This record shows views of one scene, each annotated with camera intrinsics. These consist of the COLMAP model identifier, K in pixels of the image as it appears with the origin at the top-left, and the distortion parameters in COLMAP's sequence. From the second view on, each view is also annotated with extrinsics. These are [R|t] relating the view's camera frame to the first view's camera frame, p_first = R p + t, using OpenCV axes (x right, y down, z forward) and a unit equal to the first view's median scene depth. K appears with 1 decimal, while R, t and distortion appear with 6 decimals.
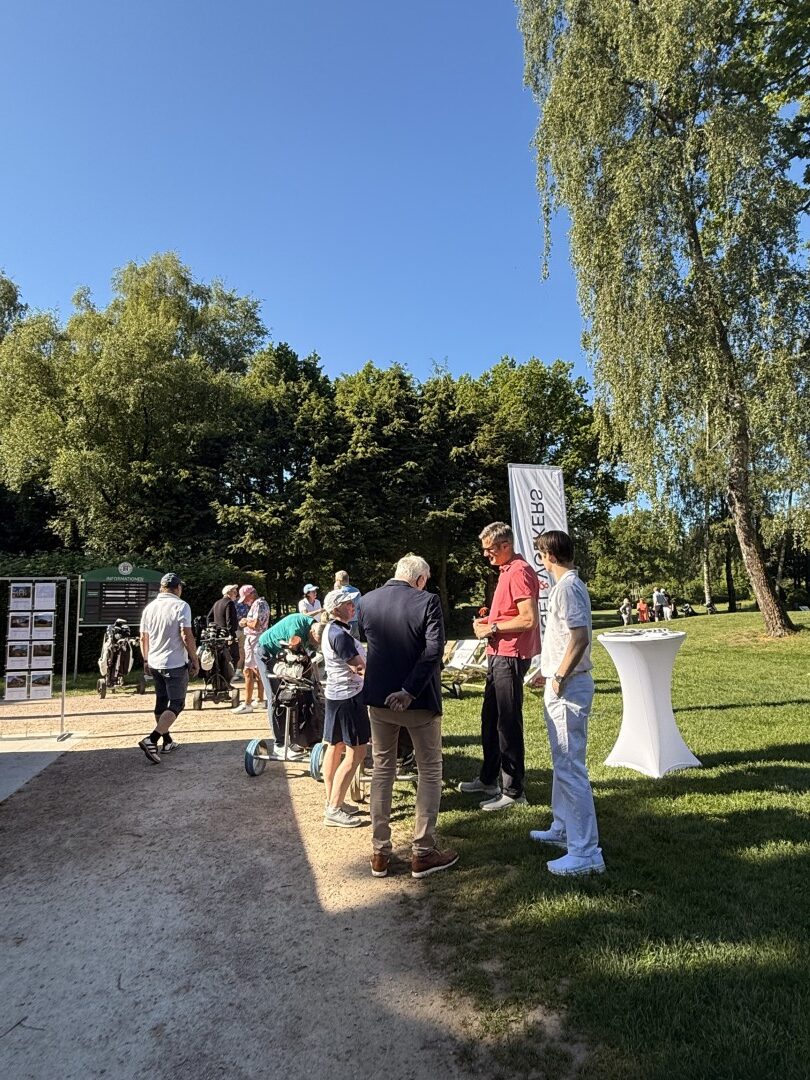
lens RADIAL K [[655.1, 0, 415.9], [0, 655.1, 532.8], [0, 0, 1]] dist [-0.001433, 0.001363]
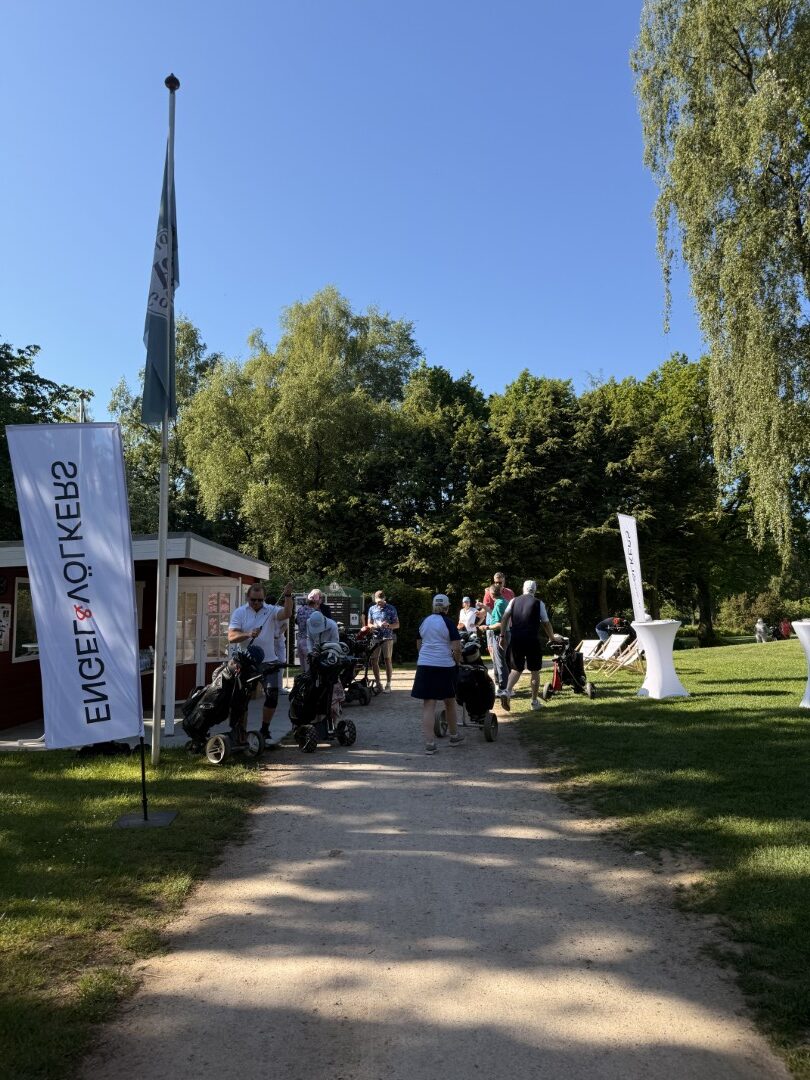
lens RADIAL K [[755.9, 0, 406.6], [0, 755.9, 539.8], [0, 0, 1]] dist [0.139624, -0.231107]
pose [[0.970925, -0.023721, -0.238208, 0.033016], [0.022648, 0.999717, -0.007242, -0.011955], [0.238312, 0.001636, 0.971187, -0.205795]]
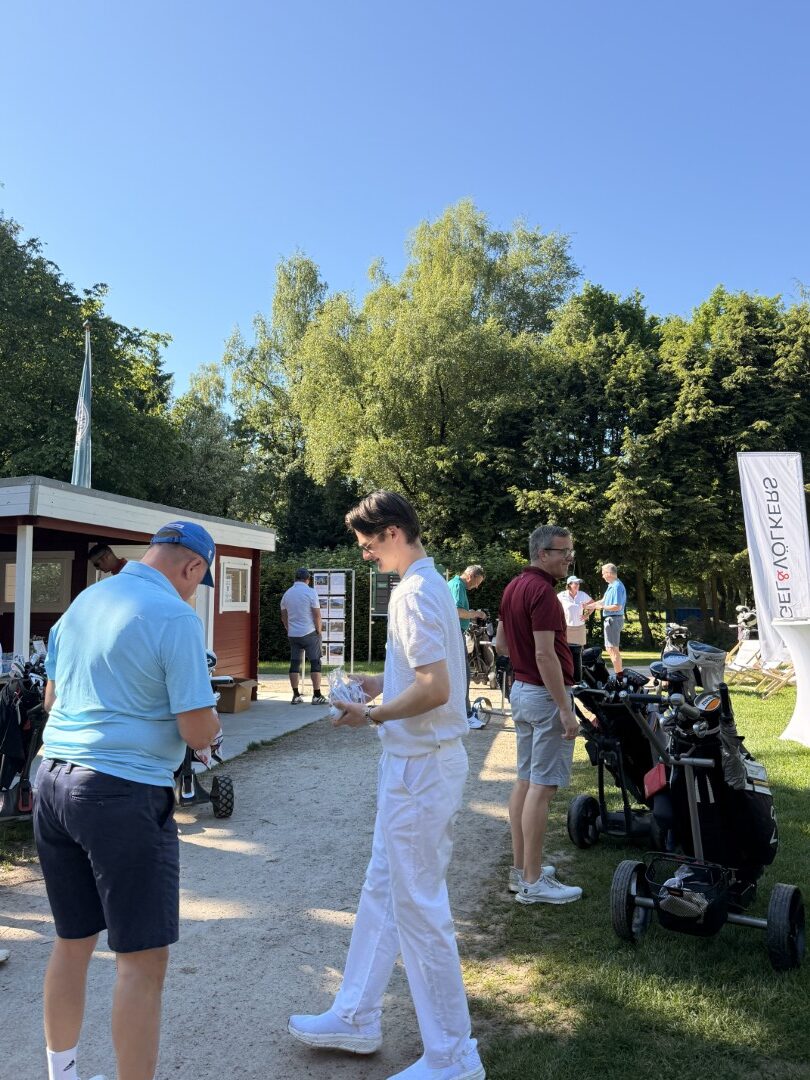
lens RADIAL K [[849.6, 0, 400.7], [0, 849.6, 536.1], [0, 0, 1]] dist [0.182126, -0.398388]
pose [[0.894835, -0.018385, -0.446019, 0.065019], [0.029232, 0.999420, 0.017453, -0.004582], [0.445440, -0.028655, 0.894853, -0.096460]]
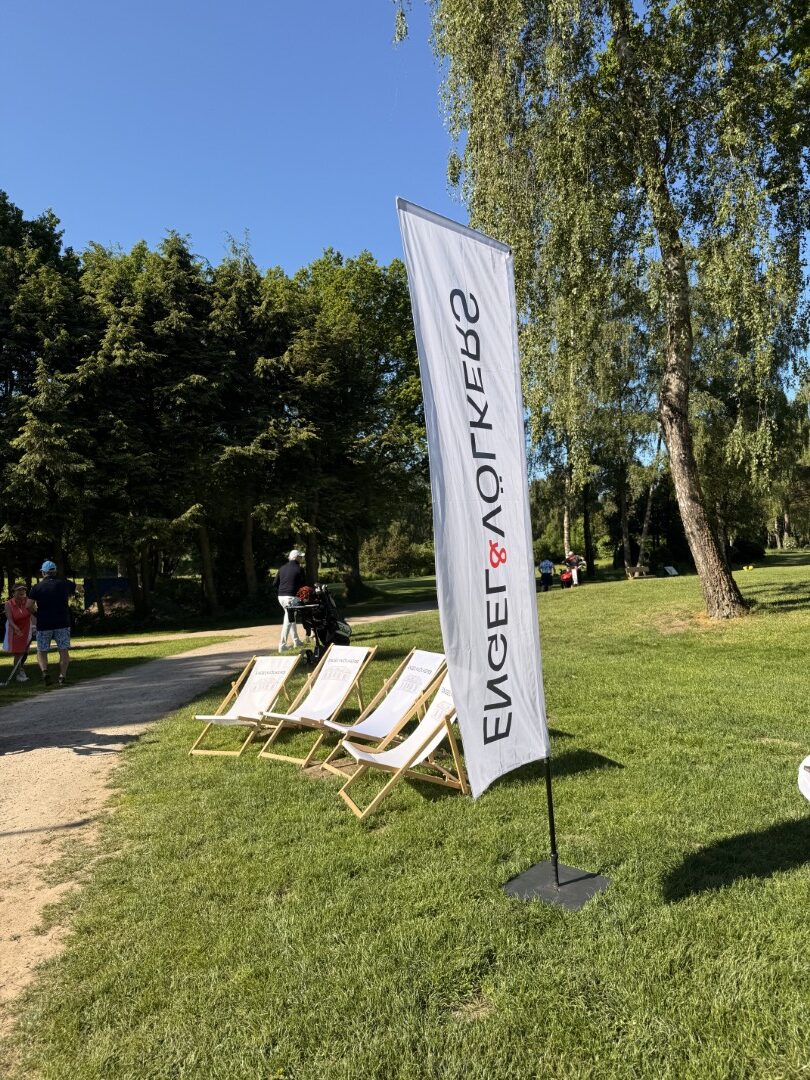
lens RADIAL K [[755.9, 0, 406.6], [0, 755.9, 539.8], [0, 0, 1]] dist [0.139624, -0.231107]
pose [[0.971479, -0.011844, 0.236828, 0.013980], [-0.004790, 0.997568, 0.069536, 0.009556], [-0.237076, -0.068688, 0.969060, 0.139779]]
